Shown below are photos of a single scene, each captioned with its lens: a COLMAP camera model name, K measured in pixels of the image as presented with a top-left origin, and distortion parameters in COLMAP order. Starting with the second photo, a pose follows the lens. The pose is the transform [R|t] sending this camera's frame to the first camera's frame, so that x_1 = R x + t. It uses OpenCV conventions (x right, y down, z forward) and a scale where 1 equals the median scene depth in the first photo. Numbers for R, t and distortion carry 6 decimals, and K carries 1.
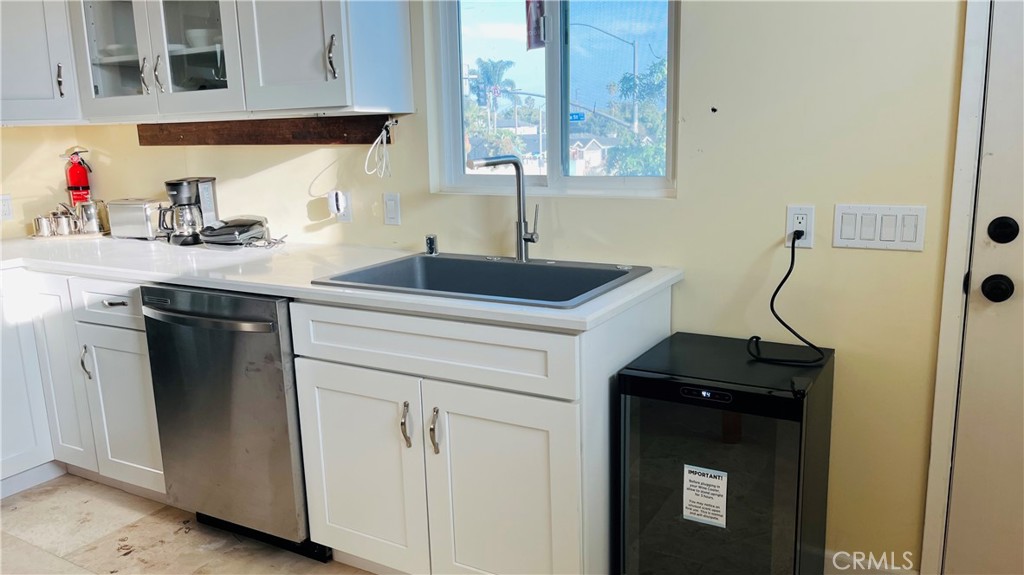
lens RADIAL K [[774.3, 0, 507.2], [0, 774.3, 289.8], [0, 0, 1]] dist [0.077533, -0.106616]
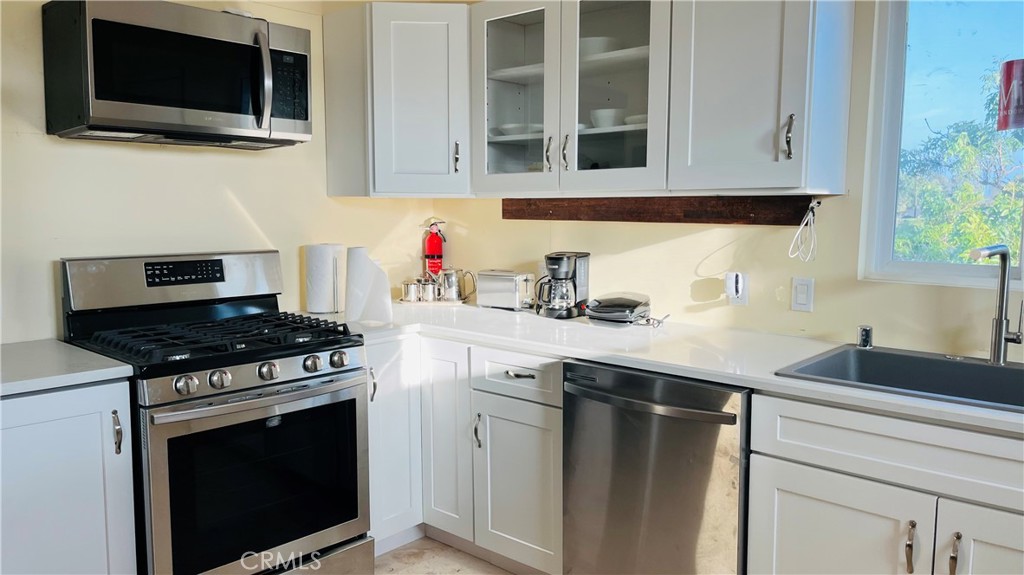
lens RADIAL K [[774.3, 0, 509.0], [0, 774.3, 292.8], [0, 0, 1]] dist [0.077533, -0.106616]
pose [[0.977623, 0.049287, -0.204511, -0.304530], [-0.066068, 0.994912, -0.076053, -0.011166], [0.199722, 0.087863, 0.975905, 0.012563]]
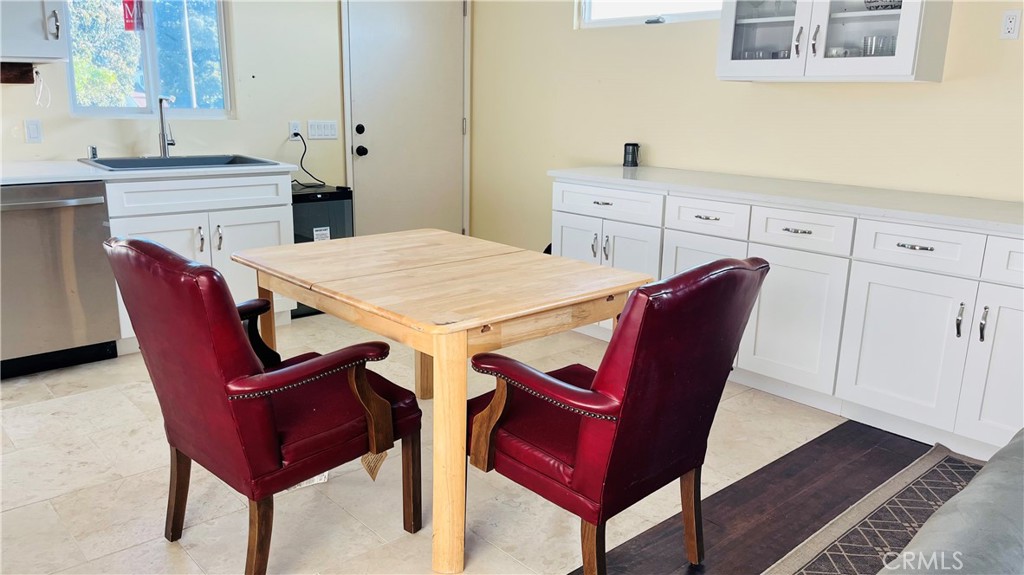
lens RADIAL K [[774.3, 0, 519.9], [0, 774.3, 286.6], [0, 0, 1]] dist [0.077533, -0.106616]
pose [[0.291153, -0.195976, 0.936388, -1.269771], [0.157087, 0.975301, 0.155277, 0.085504], [-0.943692, 0.101885, 0.314747, -0.229811]]
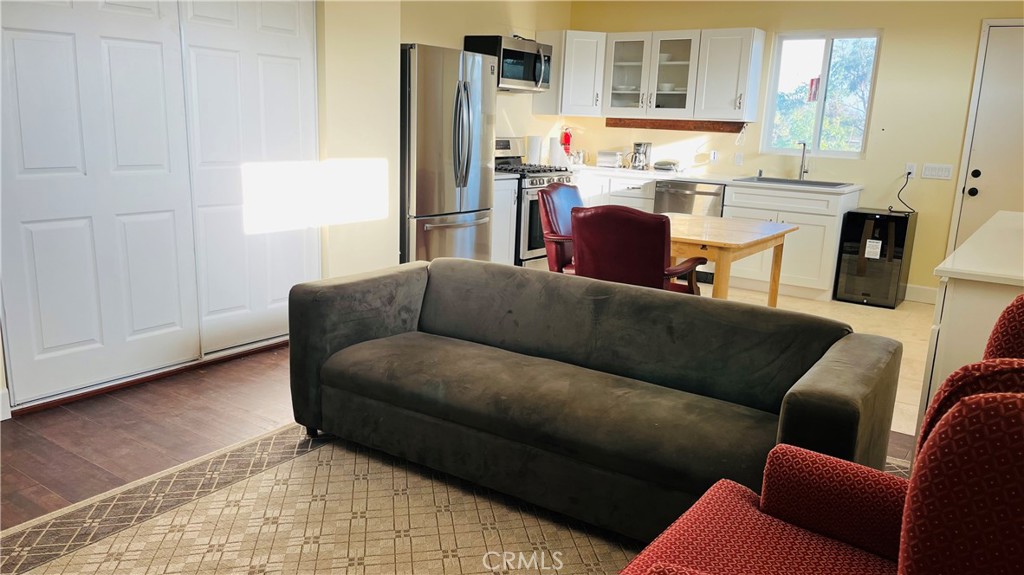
lens RADIAL K [[774.3, 0, 508.9], [0, 774.3, 292.2], [0, 0, 1]] dist [0.077533, -0.106616]
pose [[0.994546, 0.080528, -0.066290, -0.693115], [-0.079115, 0.996584, 0.023676, 0.327687], [0.067970, -0.018302, 0.997519, -1.595453]]
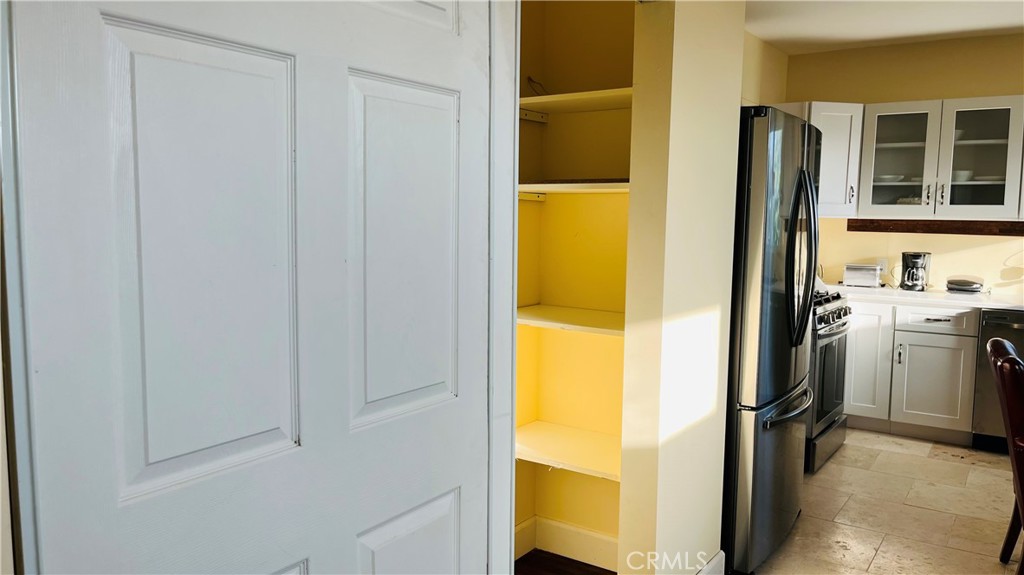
lens RADIAL K [[774.3, 0, 511.0], [0, 774.3, 294.3], [0, 0, 1]] dist [0.077533, -0.106616]
pose [[0.997279, 0.047896, -0.056033, -1.331375], [-0.052977, 0.994255, -0.093013, 0.171794], [0.051257, 0.095728, 0.994087, -0.819171]]
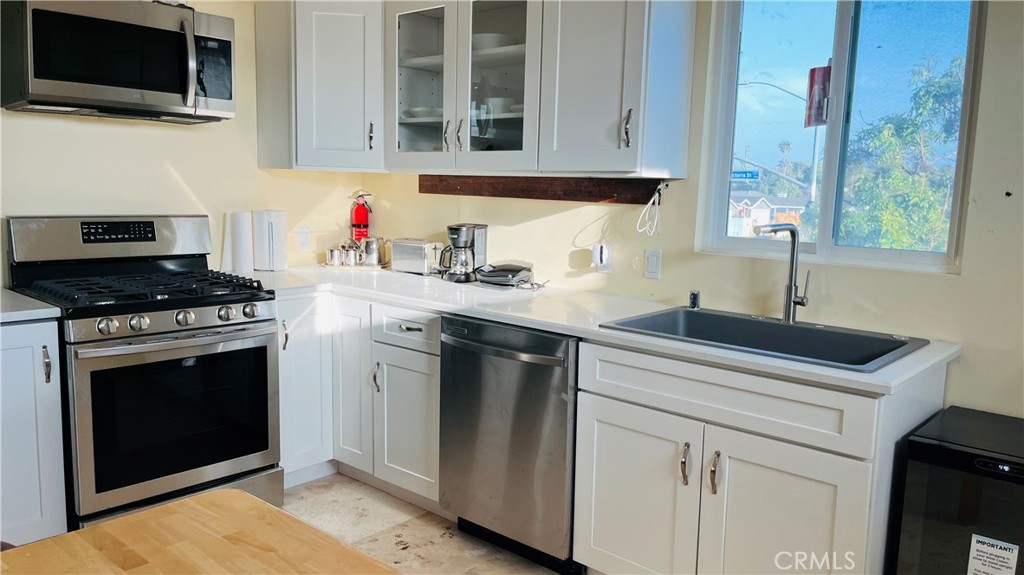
lens RADIAL K [[774.3, 0, 515.4], [0, 774.3, 292.5], [0, 0, 1]] dist [0.077533, -0.106616]
pose [[0.979964, 0.077978, -0.183278, -0.136541], [-0.088598, 0.994788, -0.050476, 0.008046], [0.178387, 0.065703, 0.981764, -0.102344]]
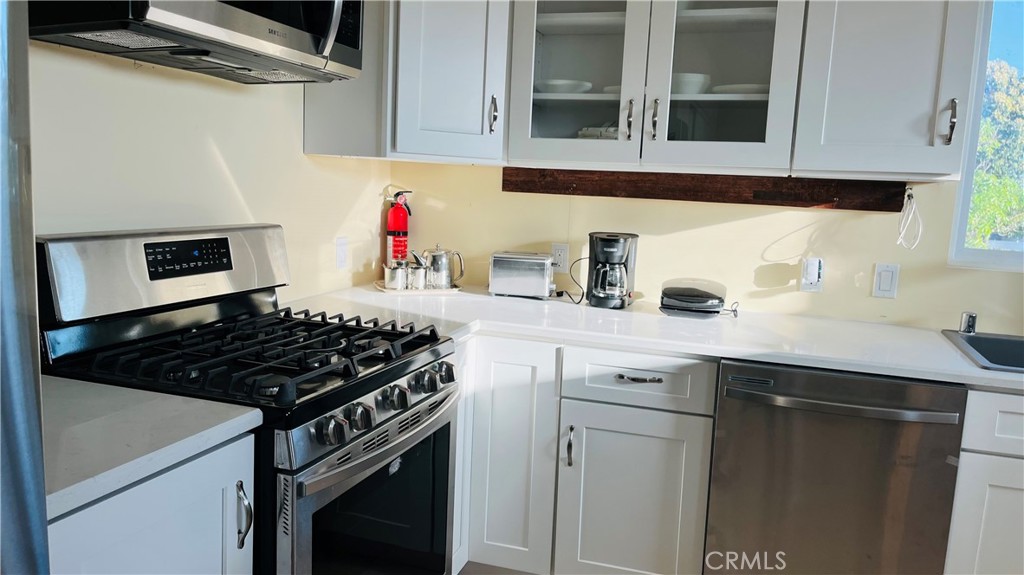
lens RADIAL K [[774.3, 0, 512.4], [0, 774.3, 290.7], [0, 0, 1]] dist [0.077533, -0.106616]
pose [[0.975053, 0.039279, 0.218467, -0.797836], [-0.026746, 0.997838, -0.060032, -0.023830], [-0.220353, 0.052692, 0.973996, 0.186110]]
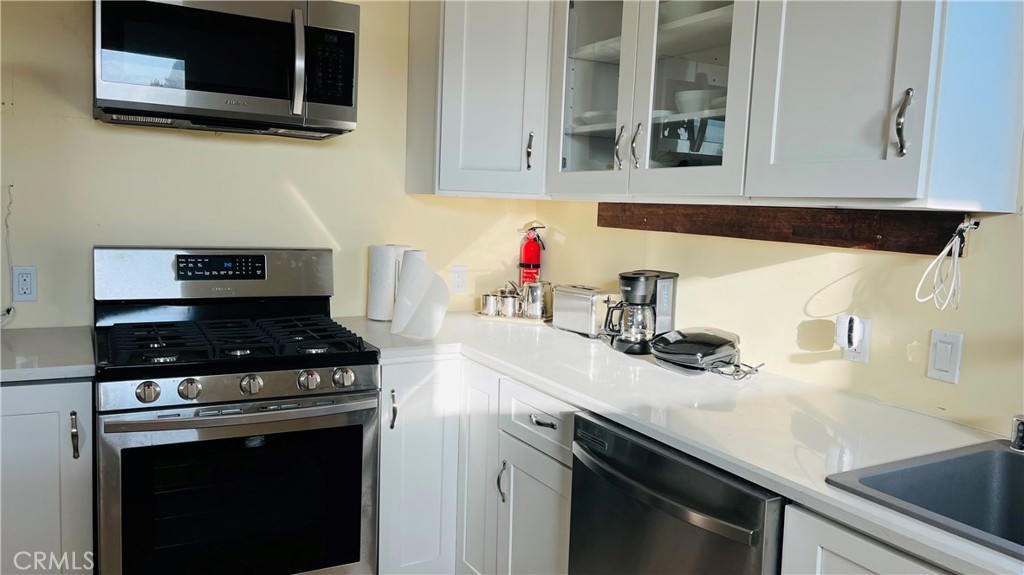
lens RADIAL K [[774.3, 0, 509.4], [0, 774.3, 286.3], [0, 0, 1]] dist [0.077533, -0.106616]
pose [[0.859205, 0.113107, -0.498972, -0.141917], [-0.160138, 0.985708, -0.052309, -0.070561], [0.485924, 0.124848, 0.865038, 0.264523]]
